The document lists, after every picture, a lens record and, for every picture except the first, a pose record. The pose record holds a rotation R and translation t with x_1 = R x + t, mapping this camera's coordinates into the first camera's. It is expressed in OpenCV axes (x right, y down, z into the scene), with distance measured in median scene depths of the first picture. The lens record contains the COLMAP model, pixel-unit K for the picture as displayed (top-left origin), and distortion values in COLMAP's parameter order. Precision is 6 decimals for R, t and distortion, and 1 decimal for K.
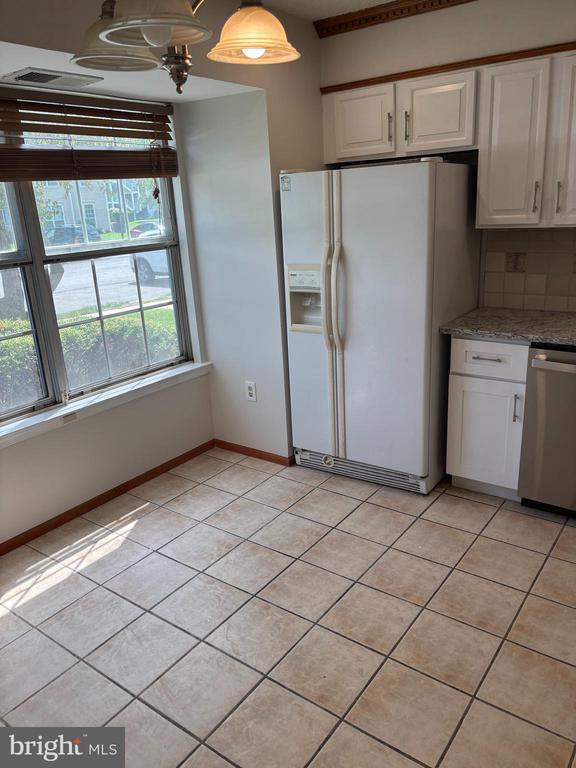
lens RADIAL K [[579.8, 0, 294.1], [0, 579.8, 382.1], [0, 0, 1]] dist [0.031989, -0.035402]
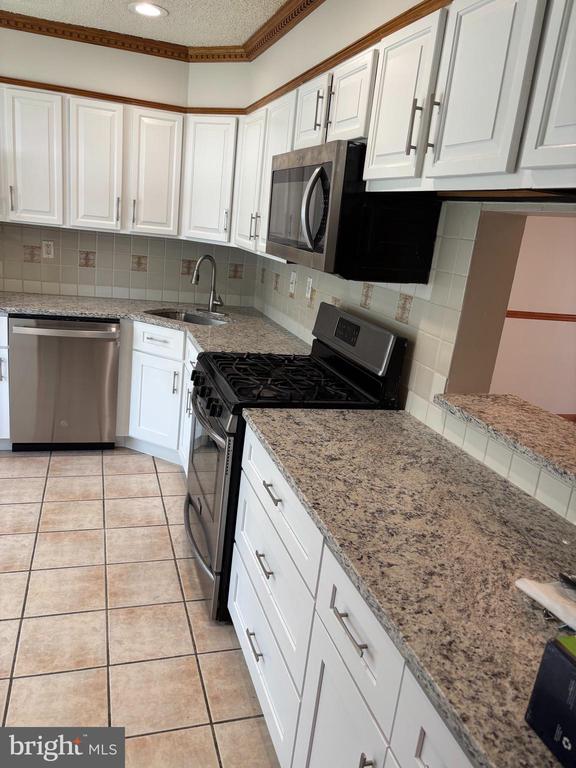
lens RADIAL K [[579.8, 0, 288.5], [0, 579.8, 383.9], [0, 0, 1]] dist [0.031989, -0.035402]
pose [[0.576134, -0.109916, 0.809931, -0.340309], [0.110012, 0.992328, 0.056413, 0.094457], [-0.809918, 0.056601, 0.583806, -0.245573]]
